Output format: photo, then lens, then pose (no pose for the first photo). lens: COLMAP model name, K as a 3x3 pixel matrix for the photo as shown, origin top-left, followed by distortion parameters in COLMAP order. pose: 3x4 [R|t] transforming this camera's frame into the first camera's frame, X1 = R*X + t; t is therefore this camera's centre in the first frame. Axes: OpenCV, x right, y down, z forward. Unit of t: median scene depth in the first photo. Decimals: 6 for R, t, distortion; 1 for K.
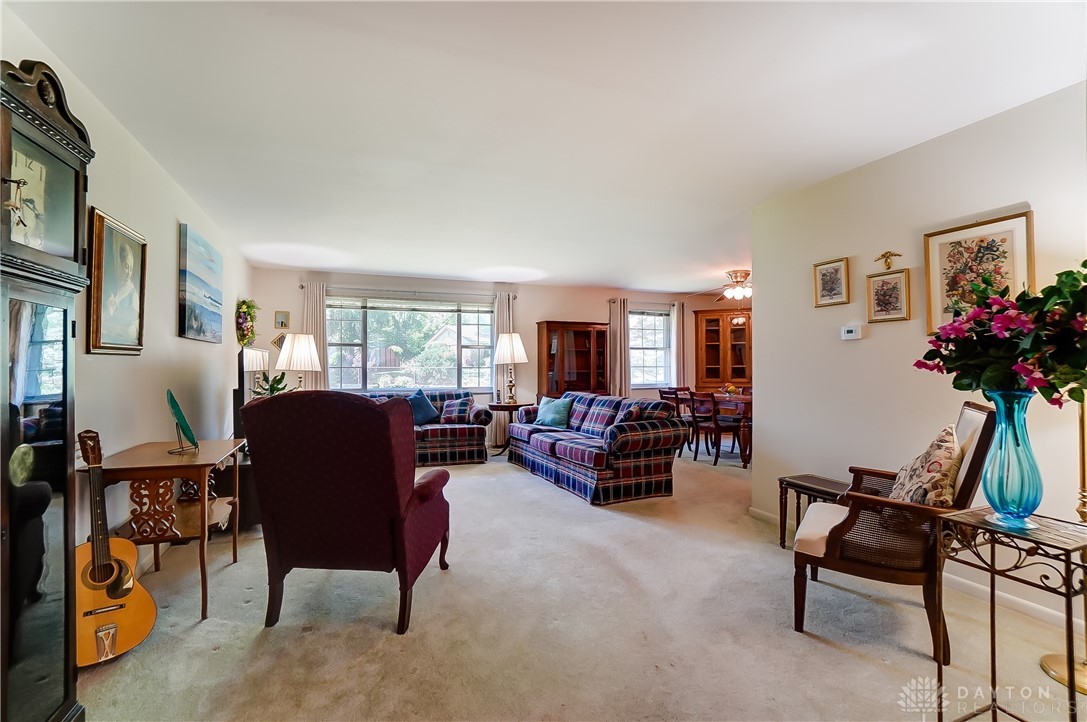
lens RADIAL K [[485.5, 0, 536.0], [0, 485.5, 361.4], [0, 0, 1]] dist [-0.061694, 0.021933]
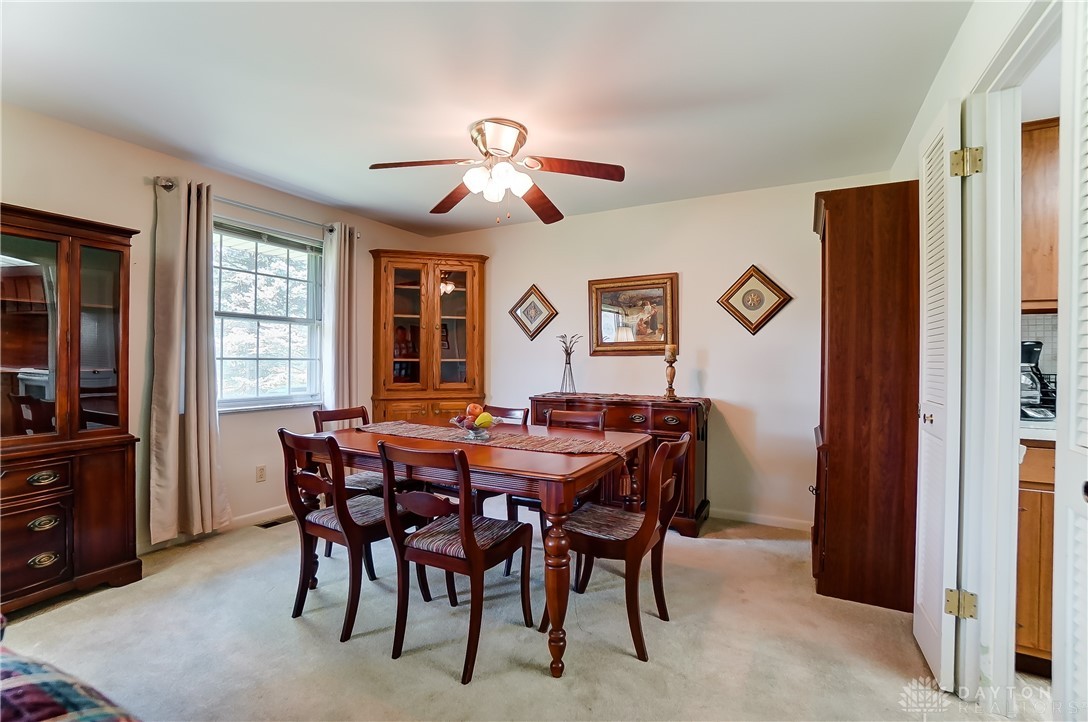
lens RADIAL K [[494.6, 0, 546.0], [0, 494.6, 357.7], [0, 0, 1]] dist [-0.027344, 0.000115]
pose [[0.771753, 0.012673, 0.635796, 0.142668], [-0.018720, 0.999821, 0.002795, 0.003661], [-0.635646, -0.014059, 0.771852, 0.491567]]
